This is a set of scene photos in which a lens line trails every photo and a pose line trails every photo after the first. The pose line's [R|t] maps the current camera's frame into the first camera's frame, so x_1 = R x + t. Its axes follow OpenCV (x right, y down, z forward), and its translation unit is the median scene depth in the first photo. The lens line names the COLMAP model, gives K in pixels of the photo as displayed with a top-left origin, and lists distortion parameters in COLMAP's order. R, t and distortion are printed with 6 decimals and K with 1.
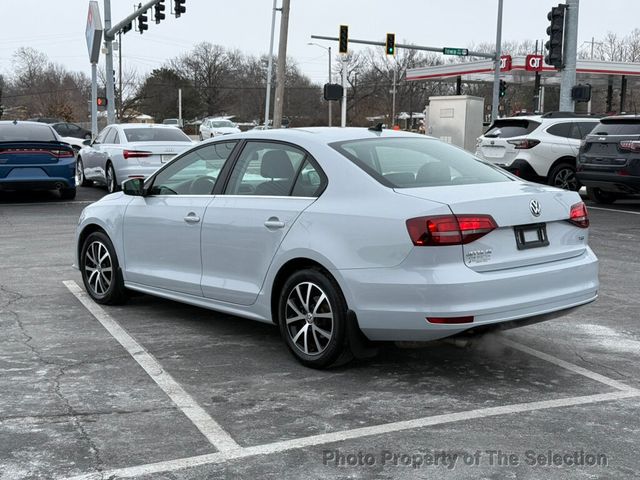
lens RADIAL K [[891.6, 0, 325.8], [0, 891.6, 234.7], [0, 0, 1]] dist [0.038025, 0.000000]
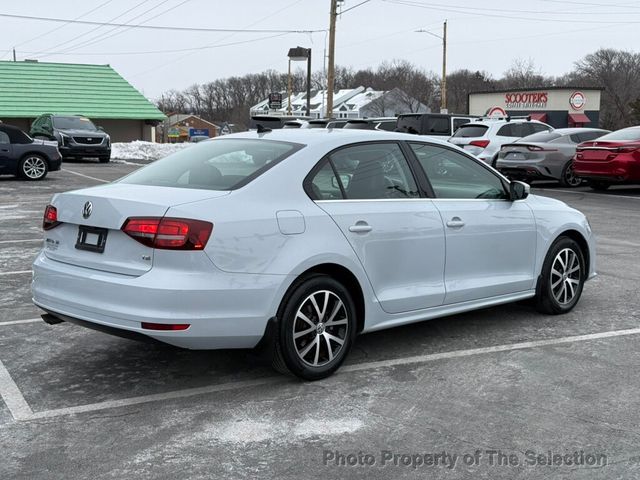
lens RADIAL K [[891.6, 0, 316.2], [0, 891.6, 235.1], [0, 0, 1]] dist [0.038025, 0.000000]
pose [[0.048987, 0.112516, -0.992442, 1.206377], [-0.117254, 0.987412, 0.106158, -0.134813], [0.991893, 0.111168, 0.061563, 1.172709]]
